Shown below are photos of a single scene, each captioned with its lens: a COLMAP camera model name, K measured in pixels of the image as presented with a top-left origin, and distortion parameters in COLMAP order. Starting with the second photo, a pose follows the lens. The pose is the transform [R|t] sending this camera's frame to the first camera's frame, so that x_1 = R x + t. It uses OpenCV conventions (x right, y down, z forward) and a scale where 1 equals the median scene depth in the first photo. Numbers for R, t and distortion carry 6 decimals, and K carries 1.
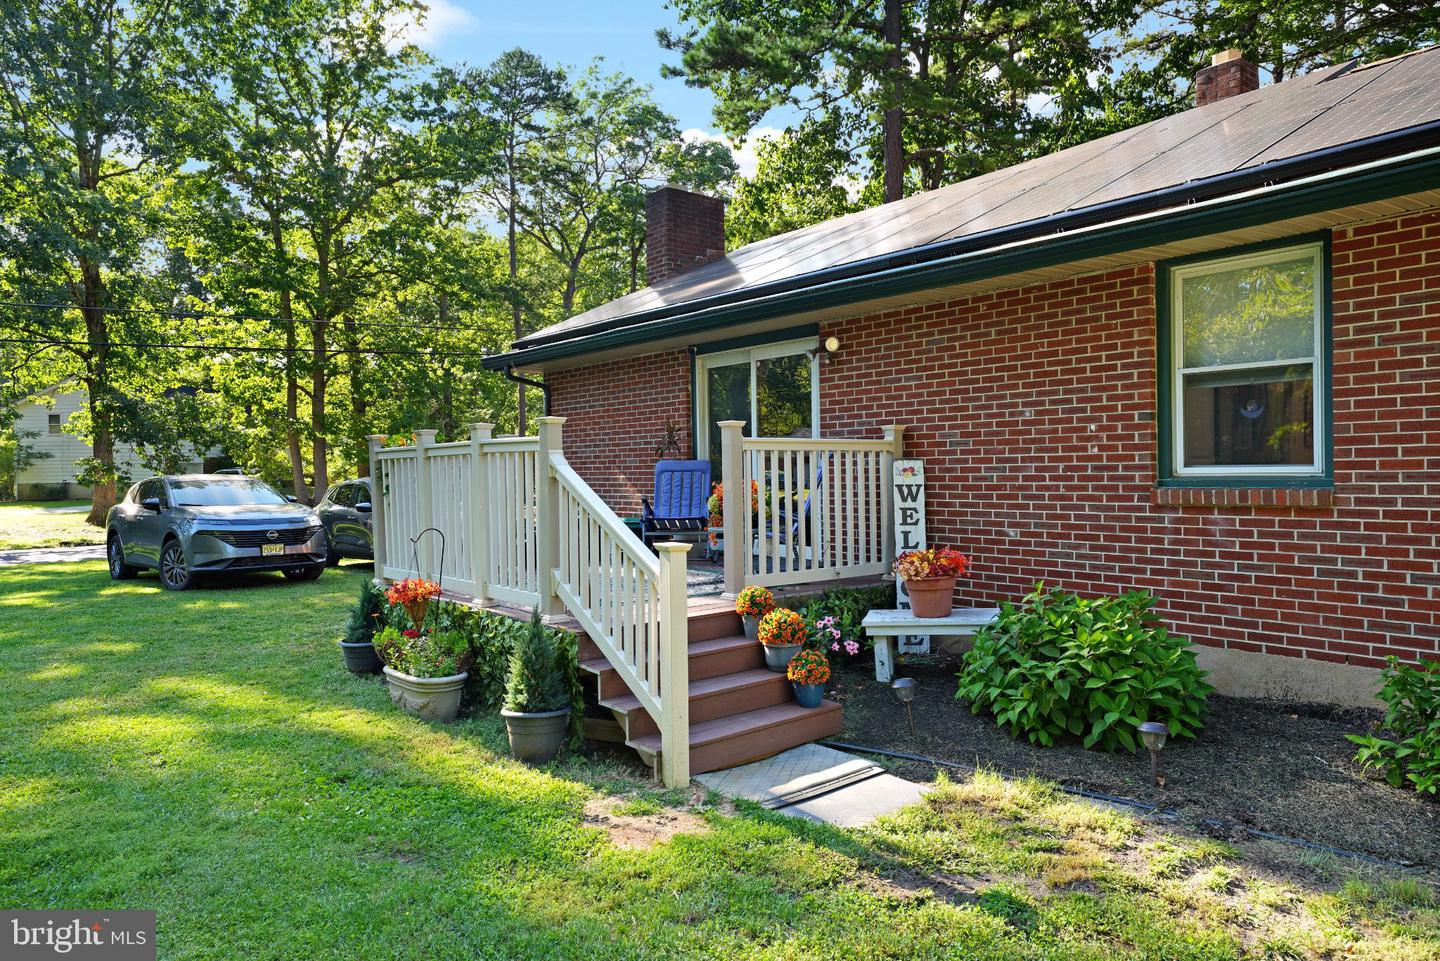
lens RADIAL K [[970.4, 0, 720.0], [0, 970.4, 480.5], [0, 0, 1]] dist [-0.000710, 0.000376]
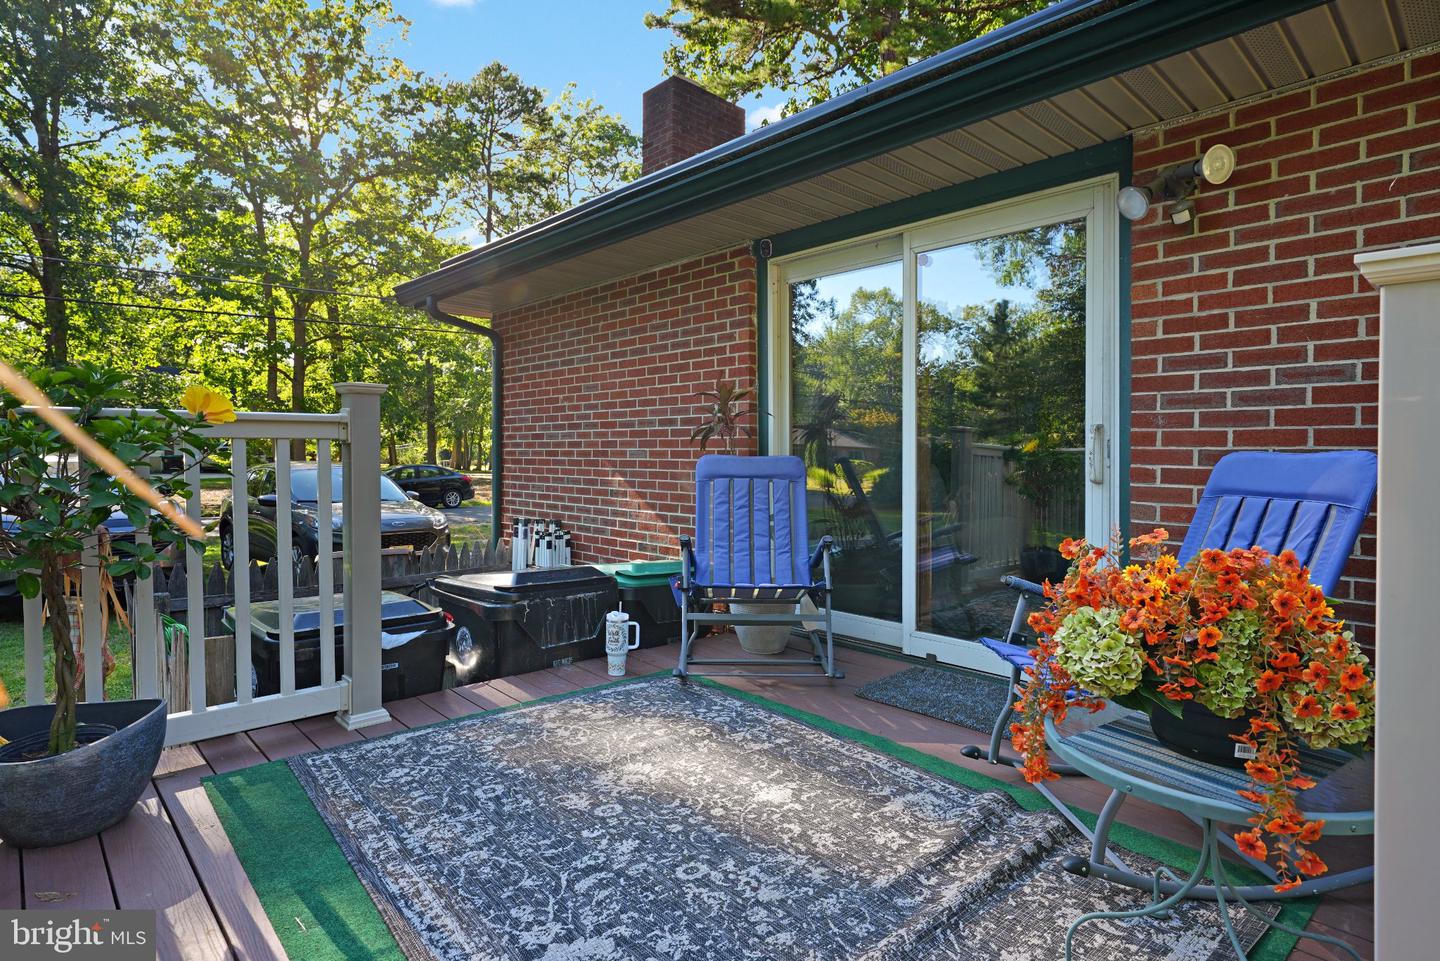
lens RADIAL K [[752.7, 0, 727.4], [0, 752.7, 501.6], [0, 0, 1]] dist [0.003331, 0.000288]
pose [[0.995811, 0.020813, 0.089038, -0.018600], [-0.024940, 0.998653, 0.045494, -0.003137], [-0.087971, -0.047524, 0.994989, 0.133228]]
